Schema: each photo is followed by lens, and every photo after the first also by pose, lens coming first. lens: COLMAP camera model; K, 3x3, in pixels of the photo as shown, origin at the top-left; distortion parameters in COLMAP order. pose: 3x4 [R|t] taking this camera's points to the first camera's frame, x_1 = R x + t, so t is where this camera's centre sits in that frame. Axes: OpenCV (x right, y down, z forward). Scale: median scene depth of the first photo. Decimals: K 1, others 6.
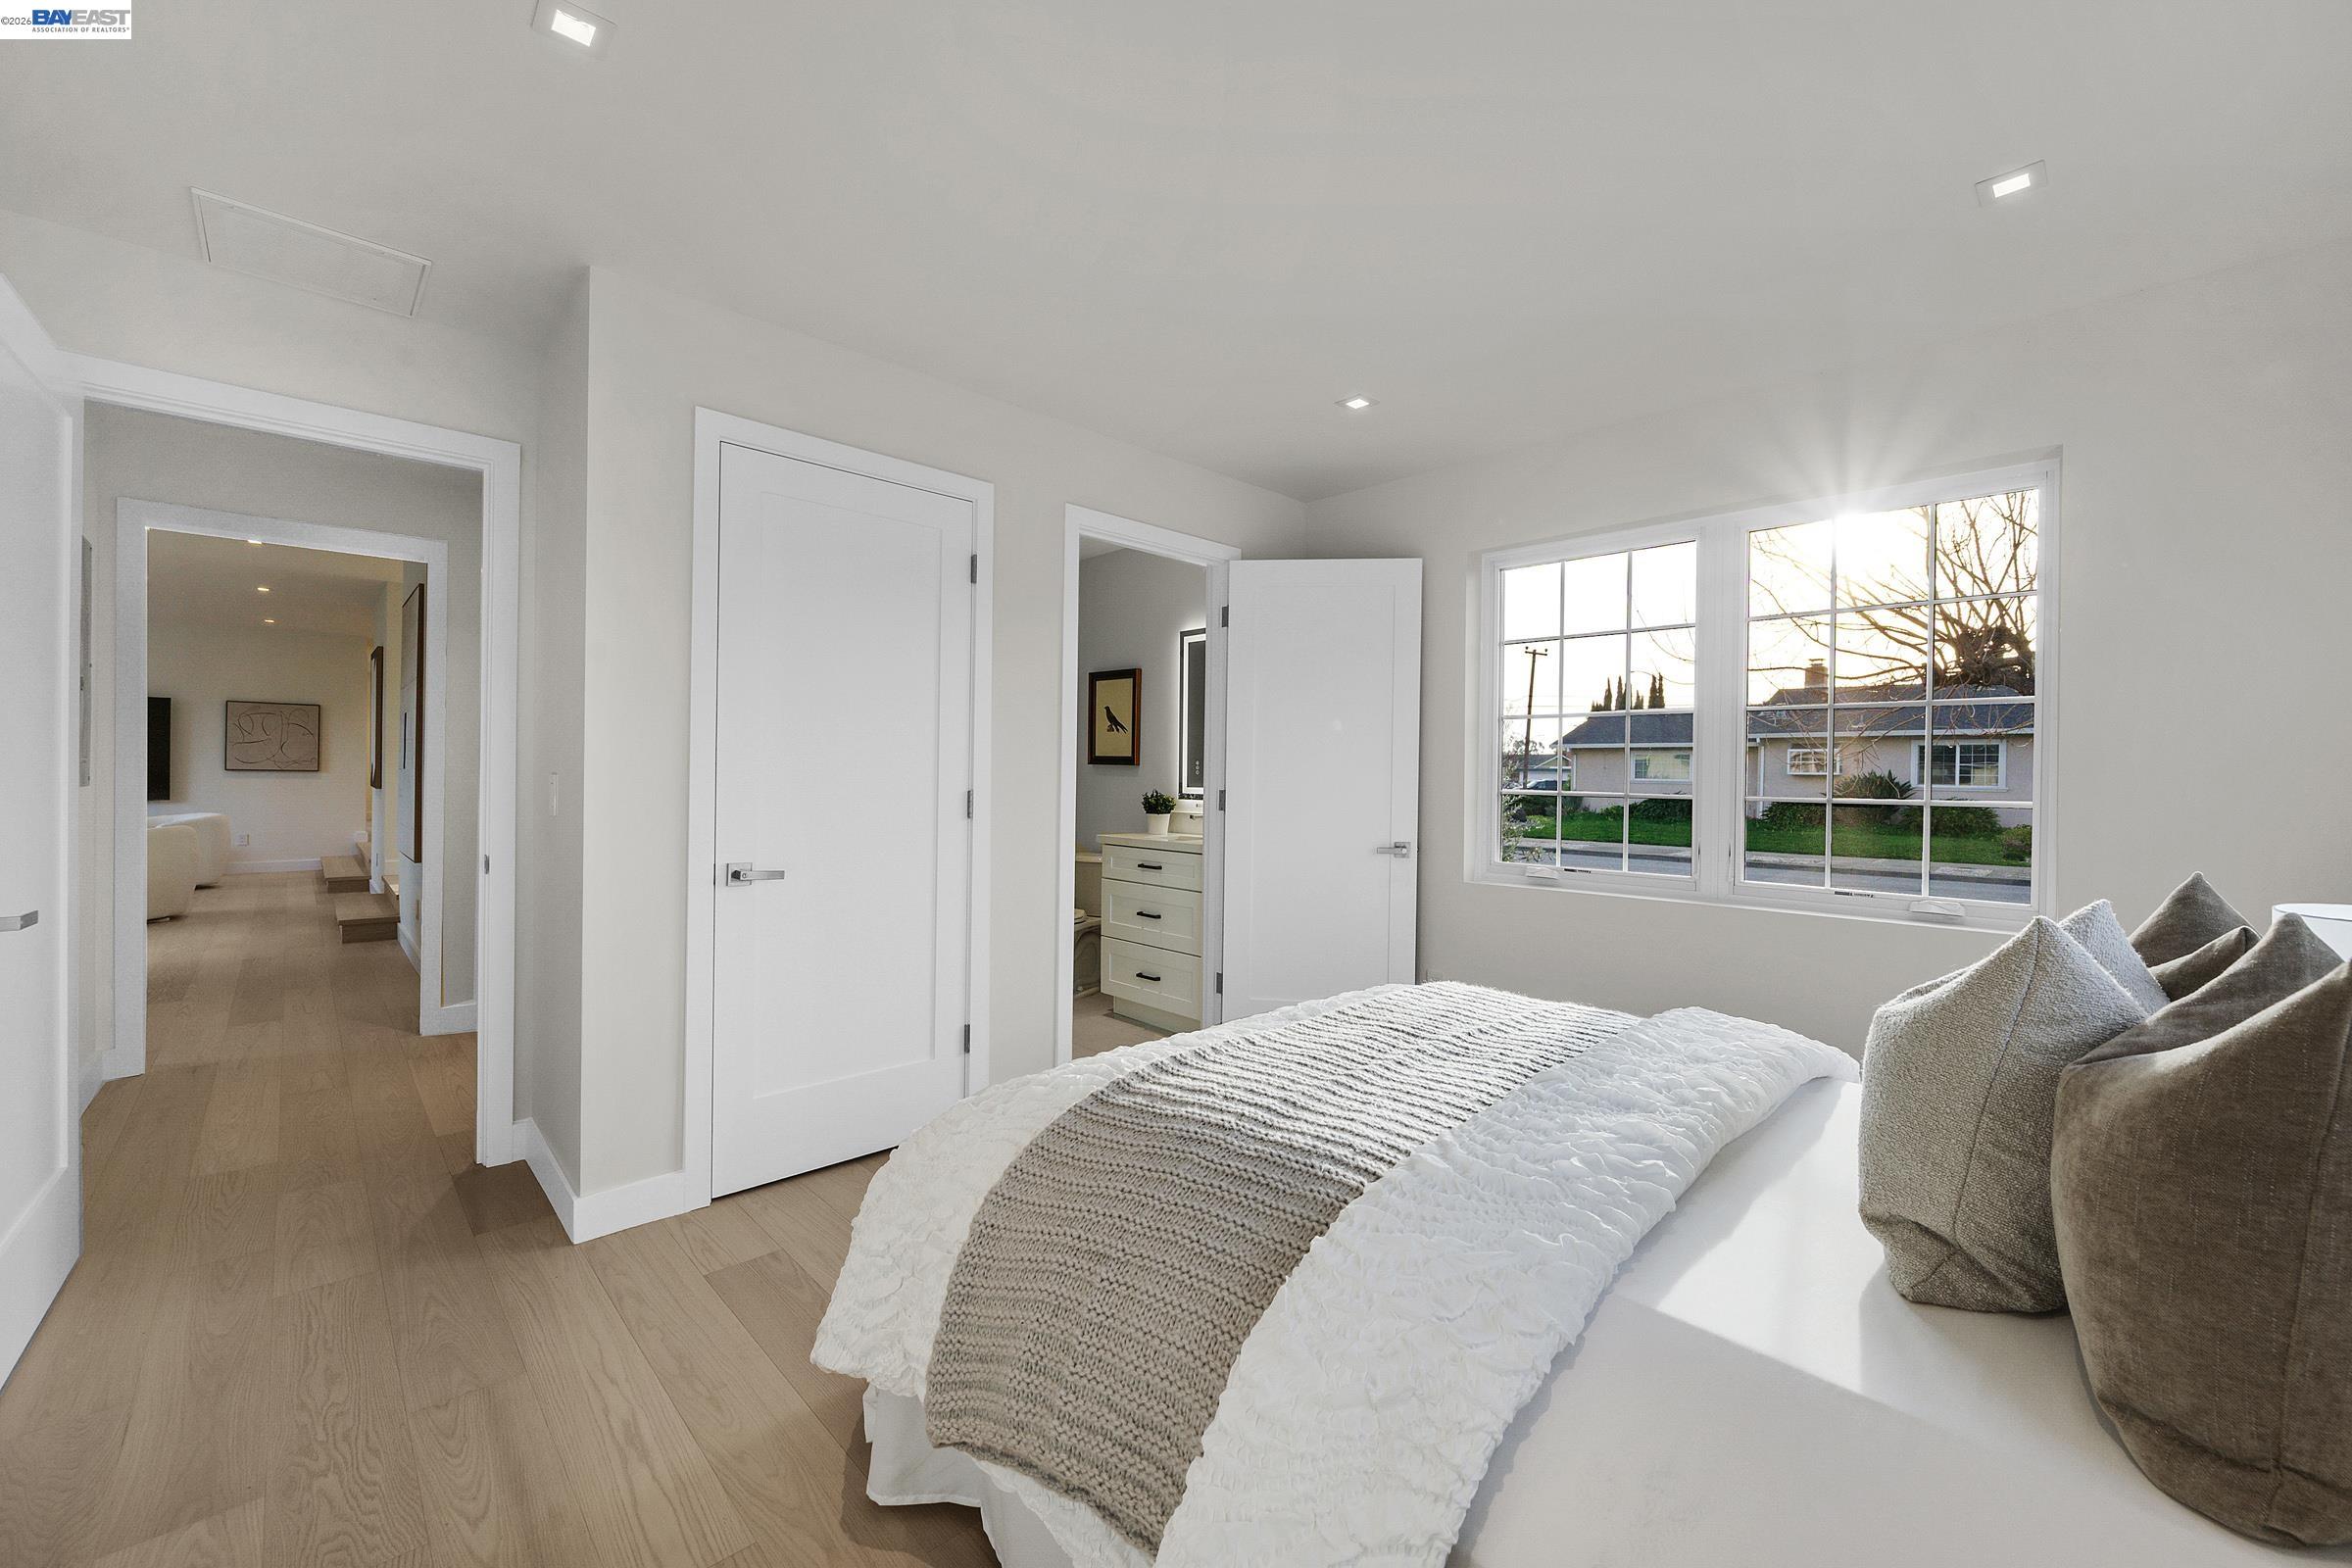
lens RADIAL K [[937.8, 0, 1167.9], [0, 937.8, 778.7], [0, 0, 1]] dist [0.000799, -0.000037]
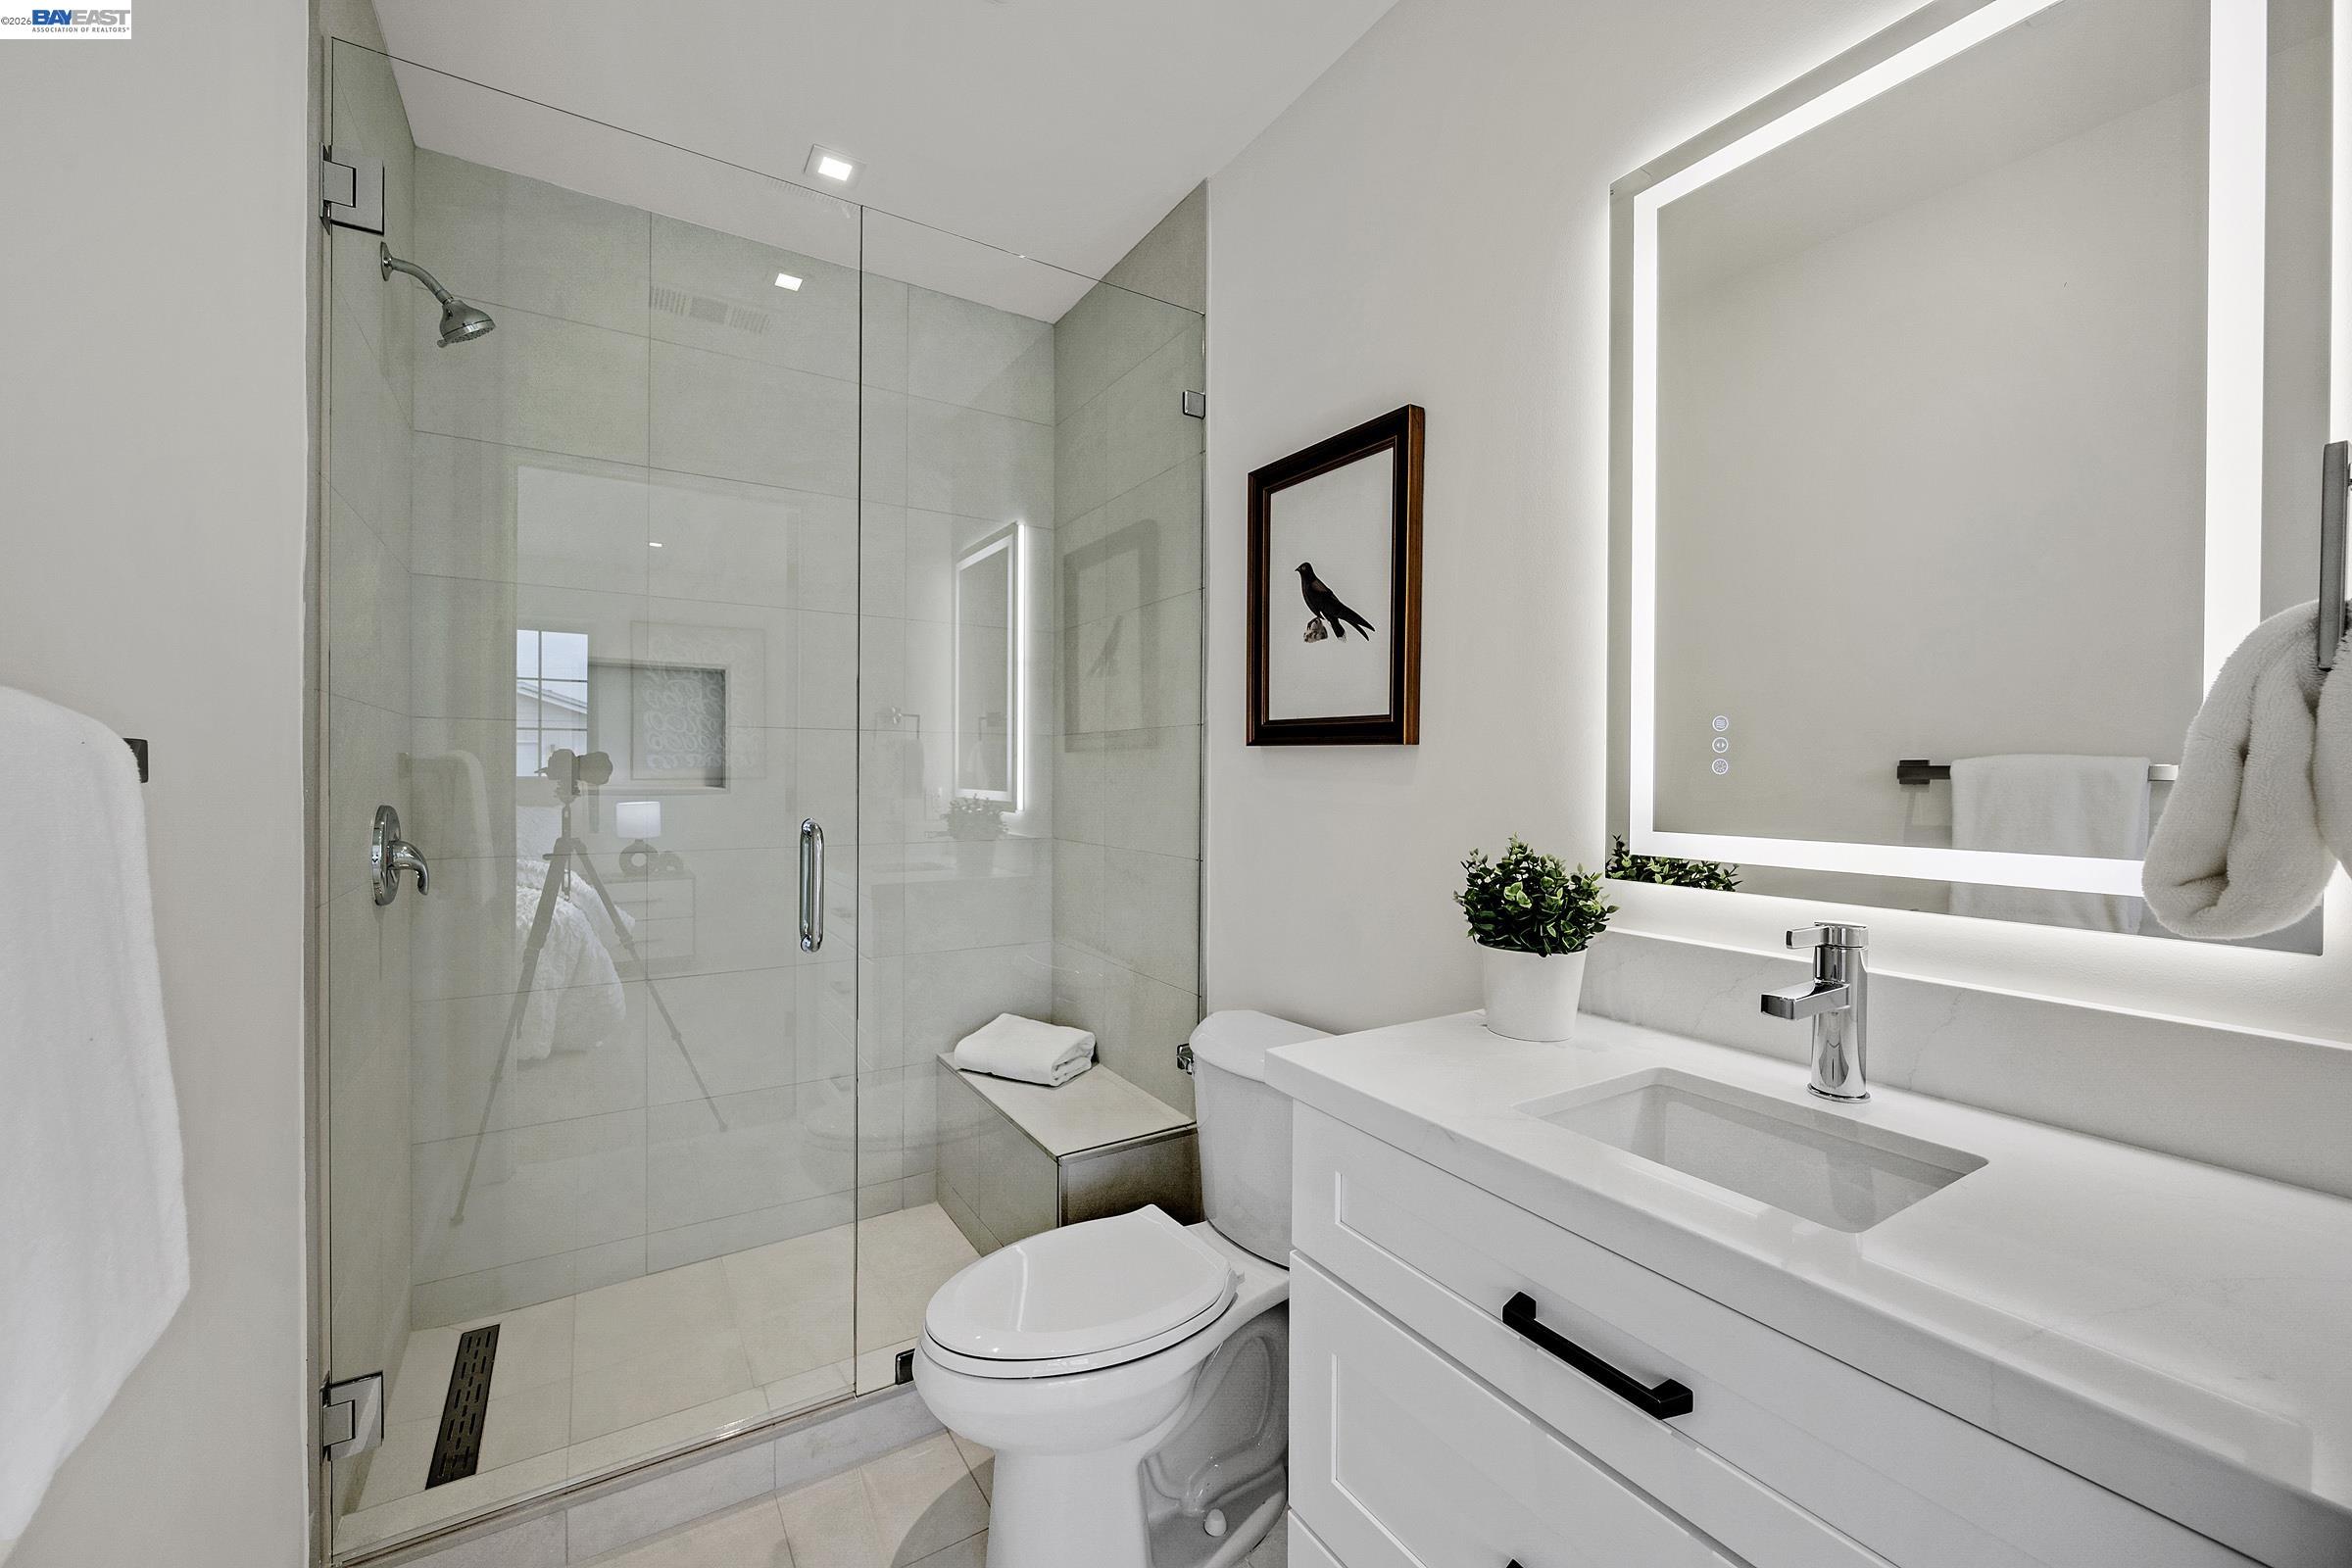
lens RADIAL K [[937.8, 0, 1166.2], [0, 937.8, 782.3], [0, 0, 1]] dist [0.000799, -0.000037]
pose [[0.978743, -0.004280, -0.205044, -0.047150], [0.005280, 0.999977, 0.004331, -0.004557], [0.205020, -0.005321, 0.978743, 0.695220]]
